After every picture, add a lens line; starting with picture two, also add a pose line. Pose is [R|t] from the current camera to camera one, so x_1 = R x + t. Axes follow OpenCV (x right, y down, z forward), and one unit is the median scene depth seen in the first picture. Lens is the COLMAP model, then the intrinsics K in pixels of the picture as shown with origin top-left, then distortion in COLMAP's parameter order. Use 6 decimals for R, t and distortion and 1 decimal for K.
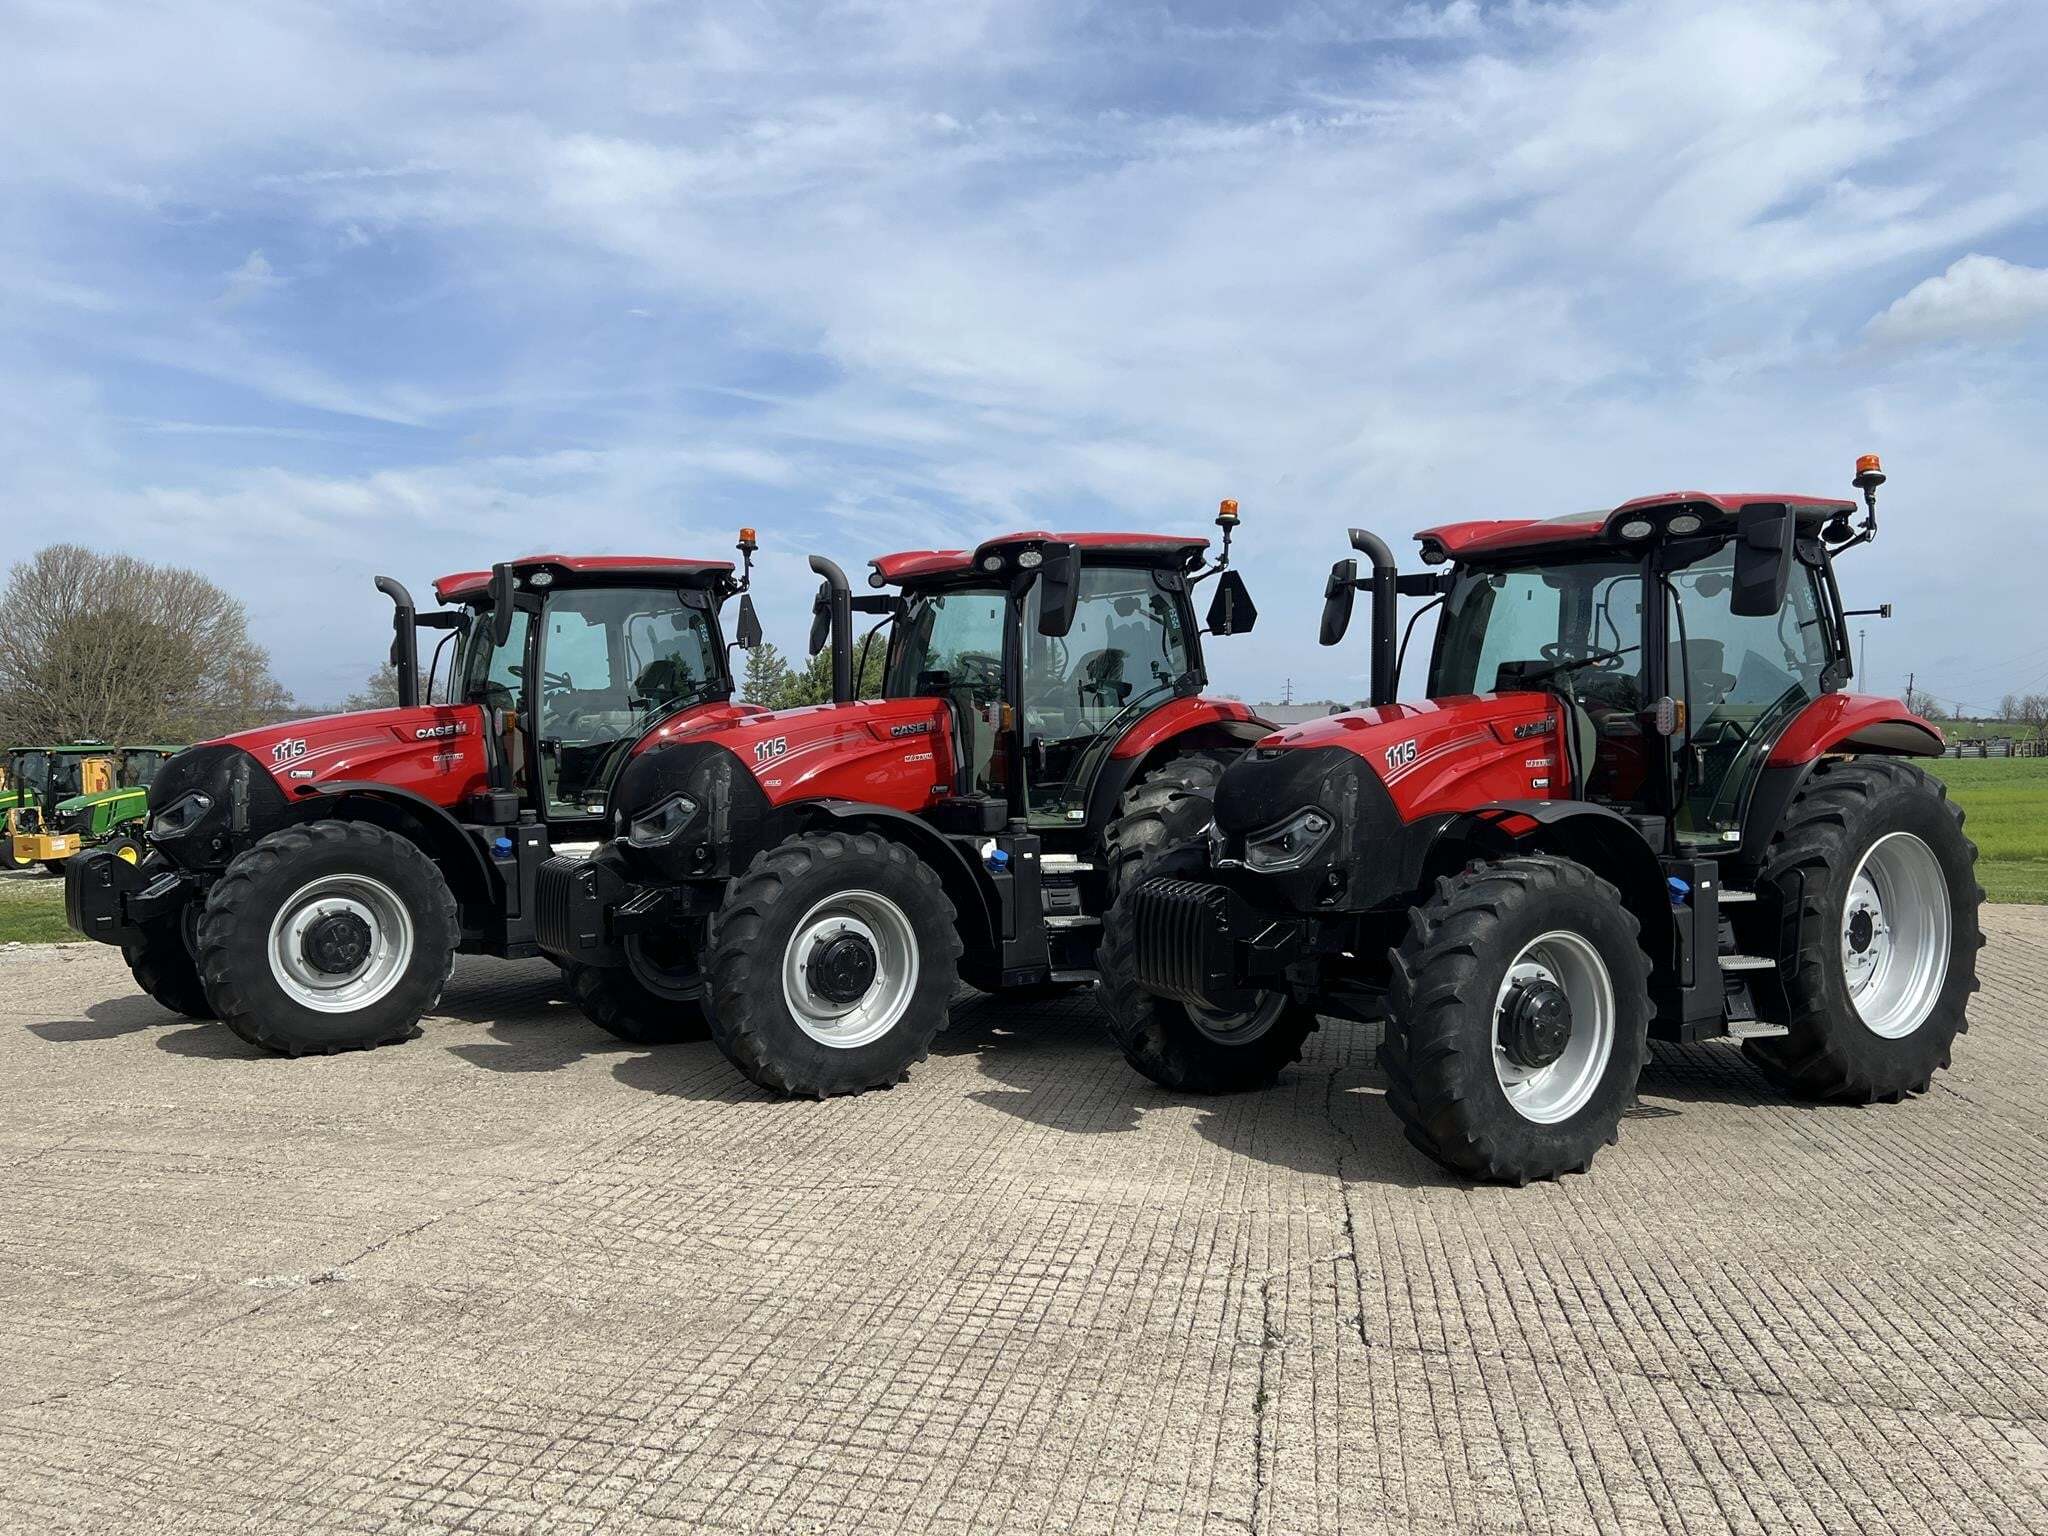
lens RADIAL K [[1528.7, 0, 1036.3], [0, 1528.7, 774.8], [0, 0, 1]] dist [0.049365, -0.064455]
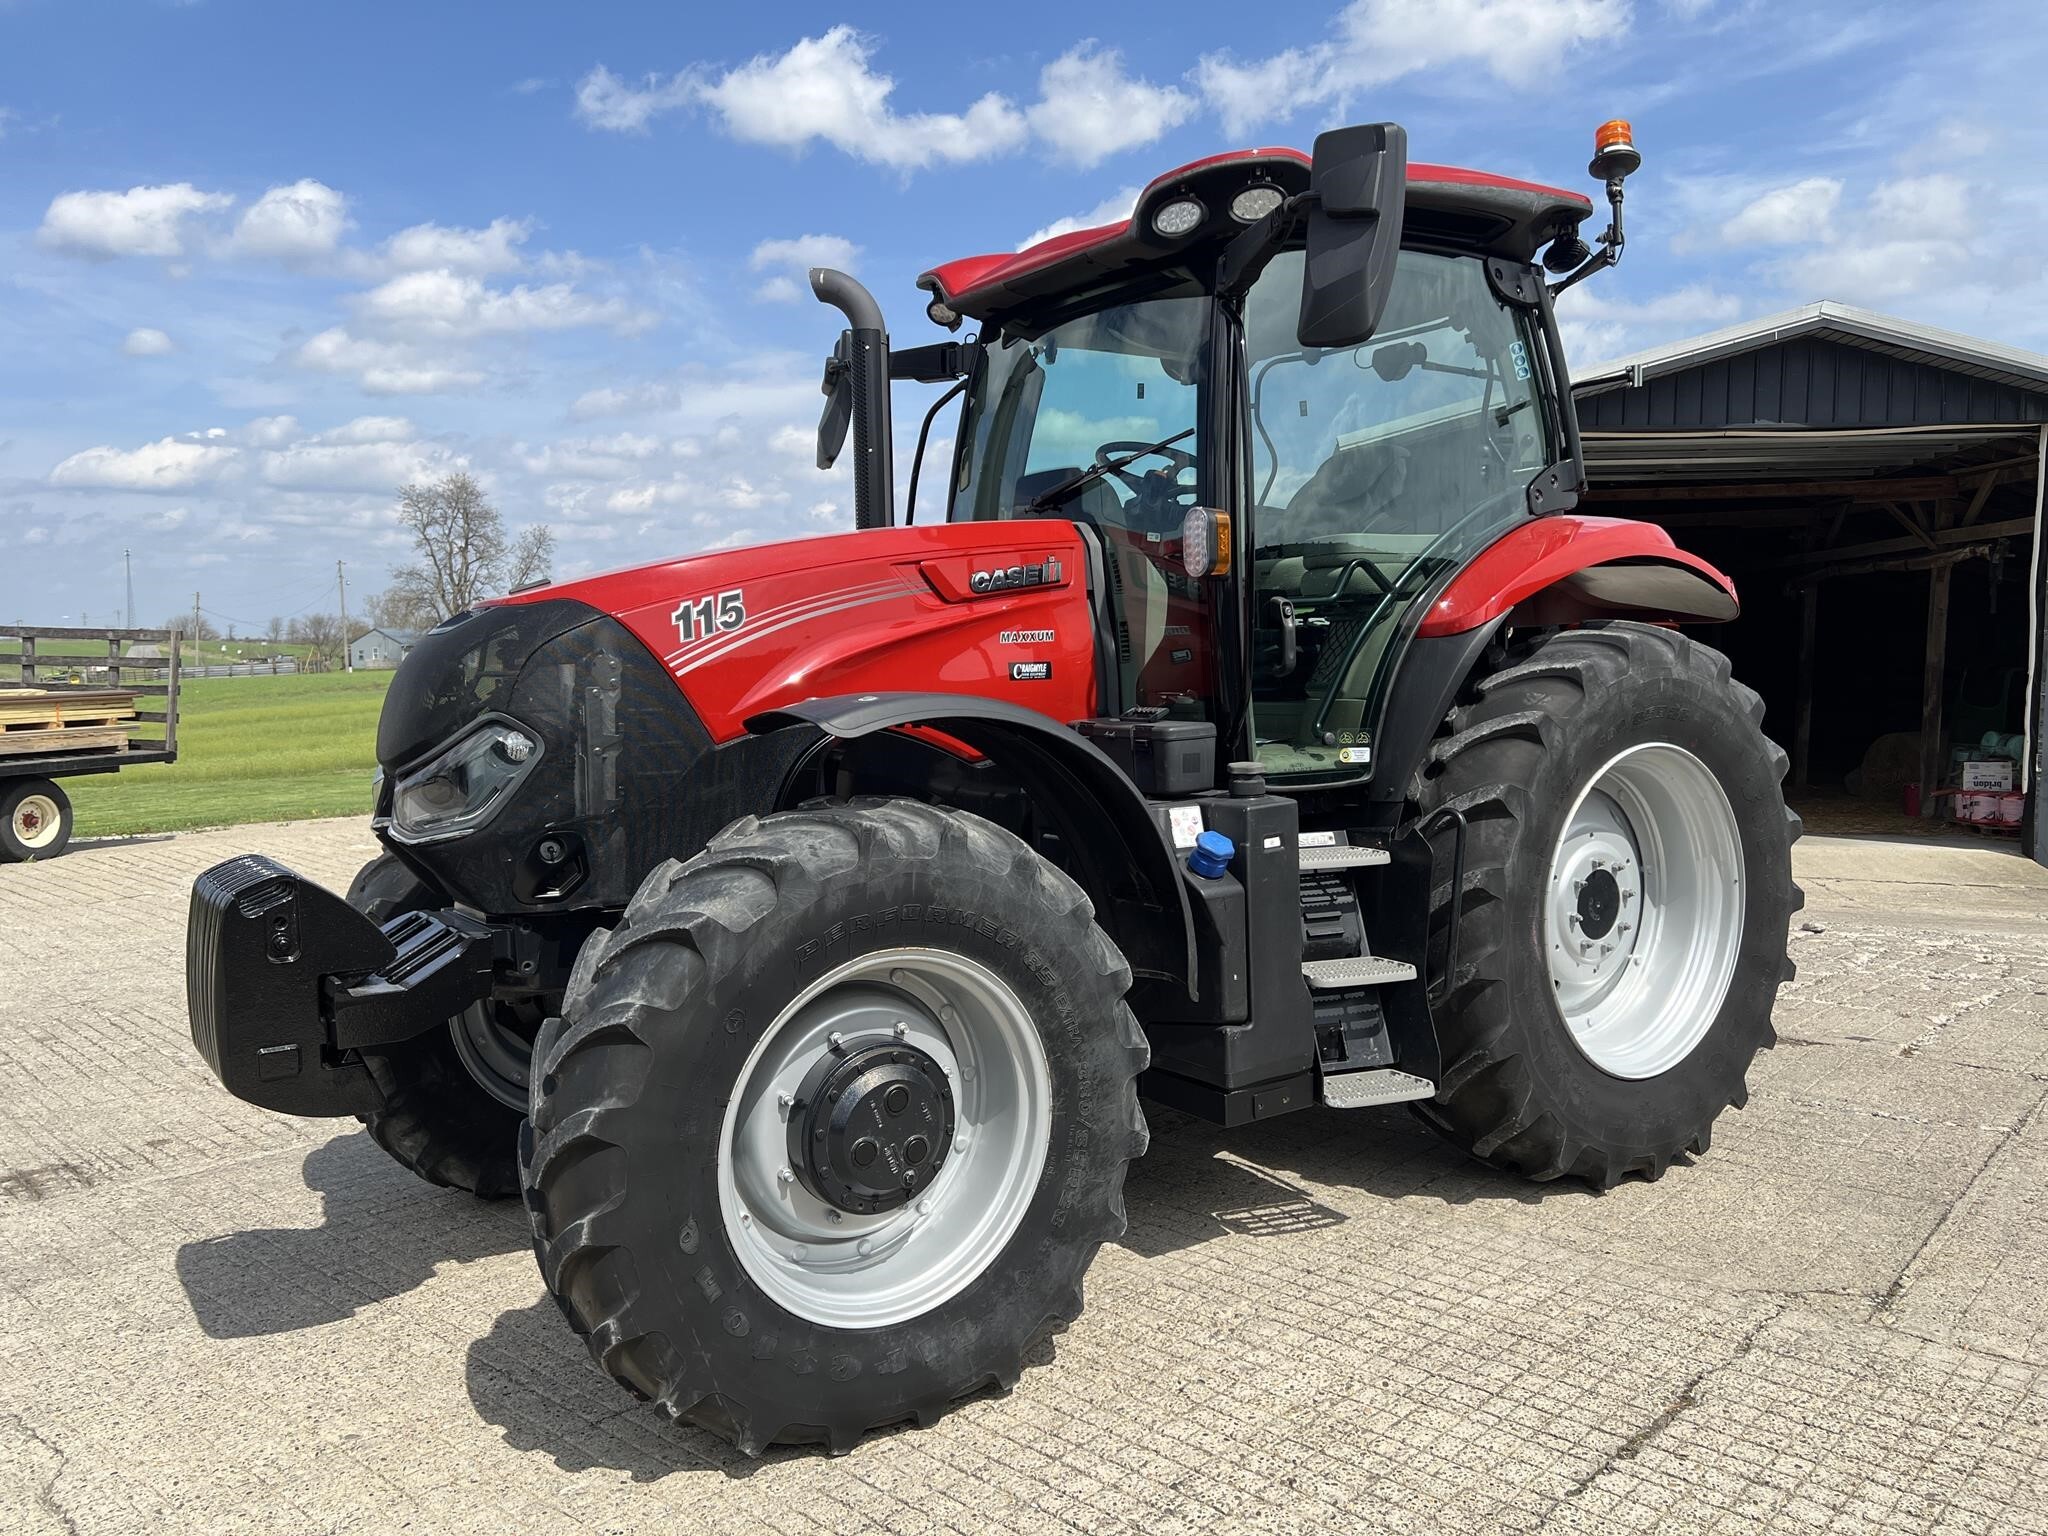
lens RADIAL K [[1528.7, 0, 1036.3], [0, 1528.7, 774.8], [0, 0, 1]] dist [0.049365, -0.064455]
pose [[0.999469, -0.015595, 0.028620, 0.293292], [0.014082, 0.998532, 0.052302, 0.013997], [-0.029394, -0.051872, 0.998221, 0.391452]]
